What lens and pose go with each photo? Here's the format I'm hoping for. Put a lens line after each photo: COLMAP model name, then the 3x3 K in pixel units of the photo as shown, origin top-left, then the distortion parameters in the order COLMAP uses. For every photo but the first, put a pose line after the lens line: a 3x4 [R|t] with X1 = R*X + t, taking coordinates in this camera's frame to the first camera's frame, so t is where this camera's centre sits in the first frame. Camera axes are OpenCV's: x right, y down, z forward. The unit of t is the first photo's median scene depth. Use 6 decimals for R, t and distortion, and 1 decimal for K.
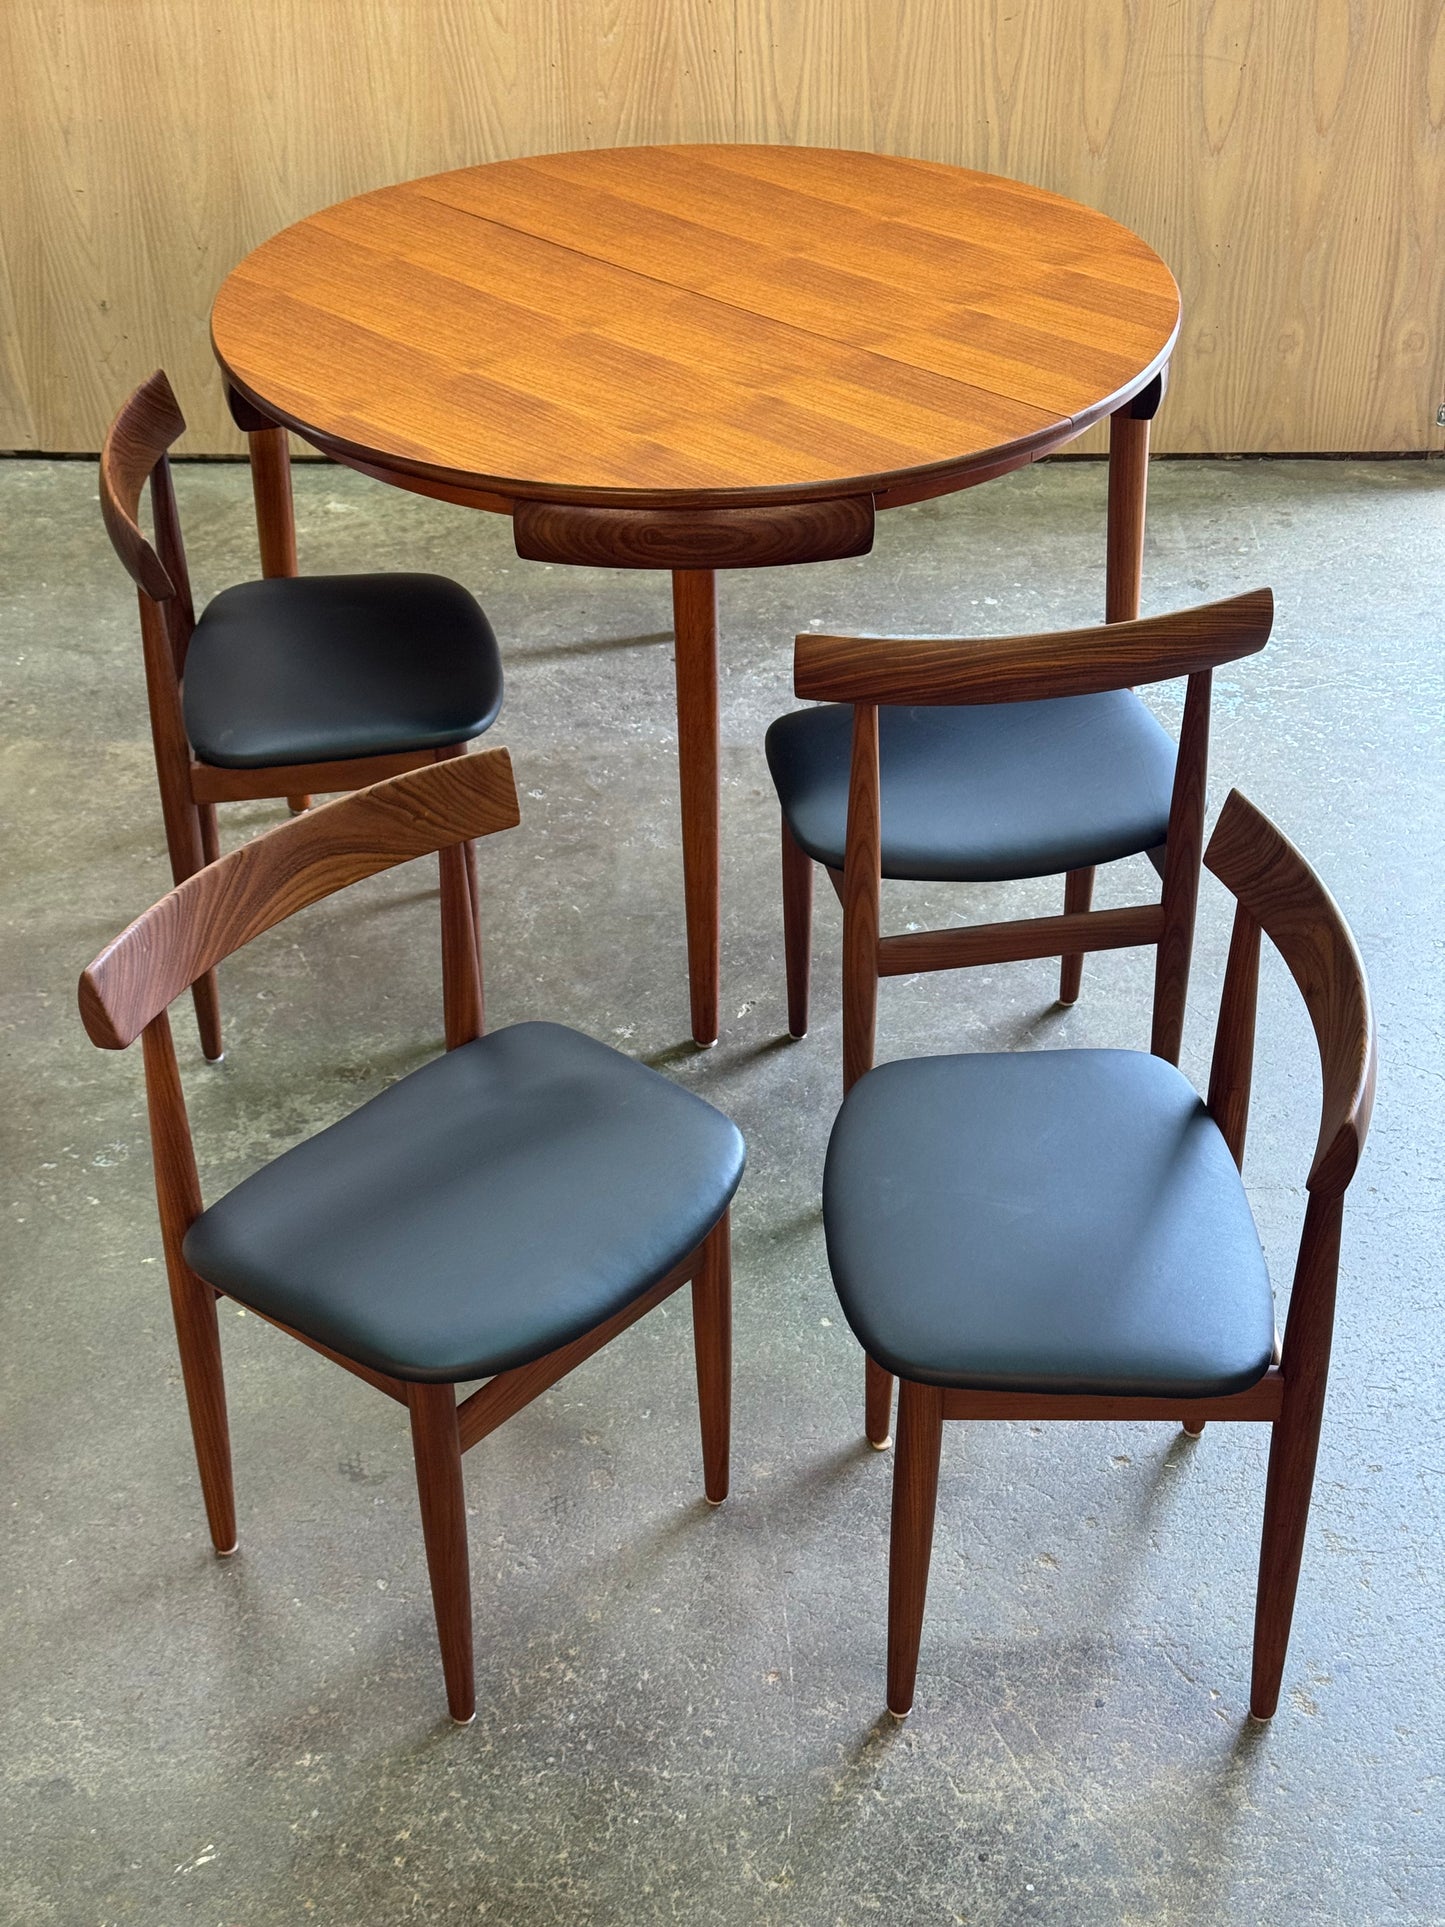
lens RADIAL K [[2670.1, 0, 719.8], [0, 2670.1, 970.8], [0, 0, 1]] dist [0.185767, -0.413404]
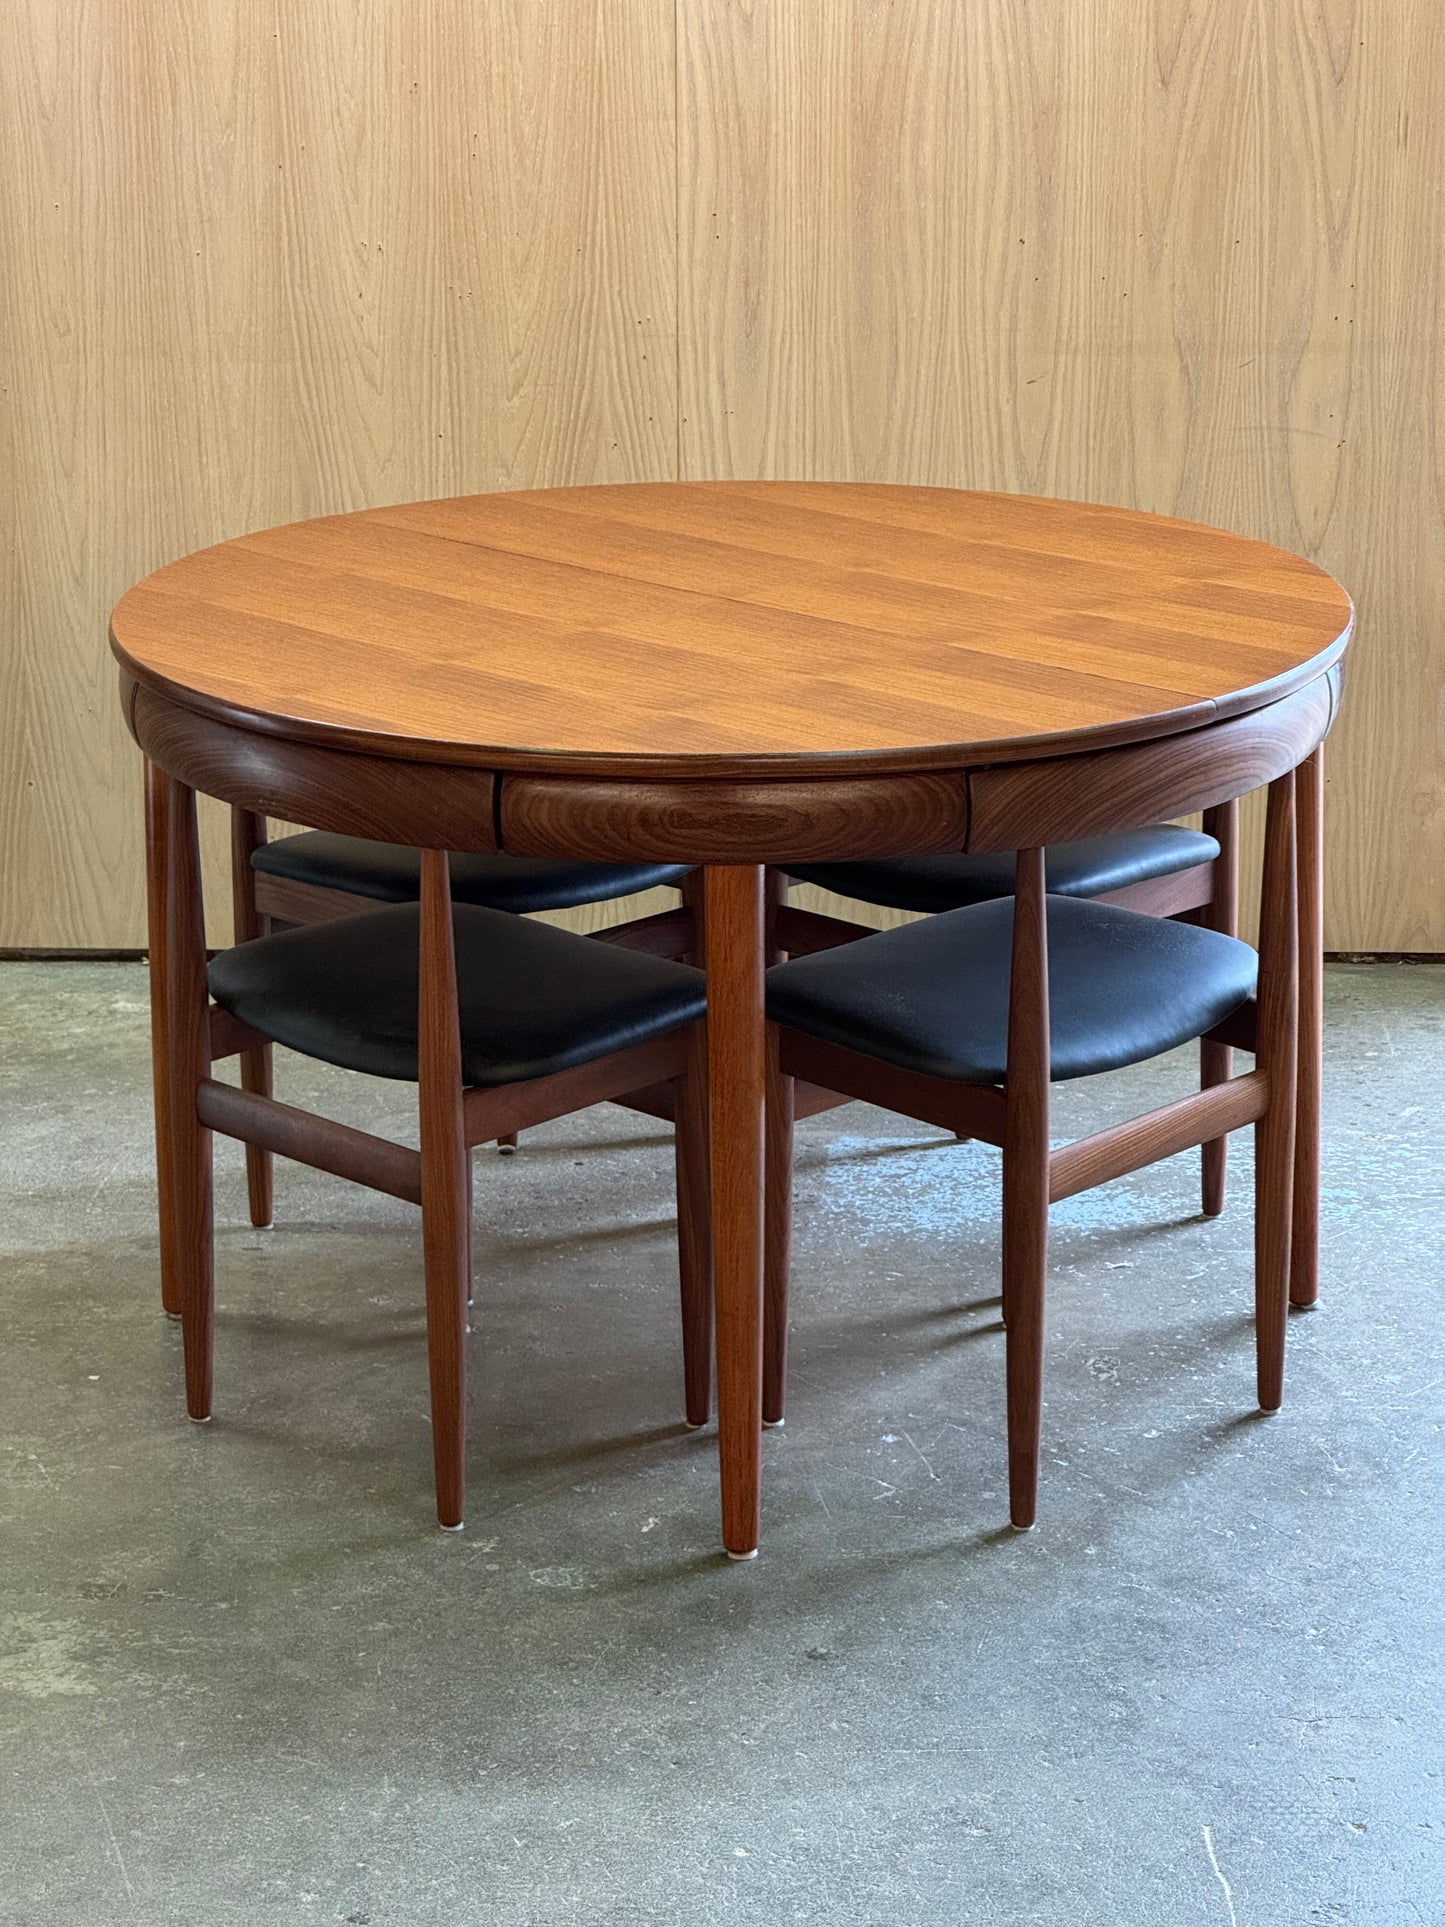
lens RADIAL K [[4280.3, 0, 719.6], [0, 4280.3, 911.3], [0, 0, 1]] dist [0.053131, 2.491138]
pose [[0.999961, 0.006705, -0.005728, 0.025191], [-0.008093, 0.955716, -0.294180, 0.150071], [0.003502, 0.294215, 0.955733, -0.117814]]
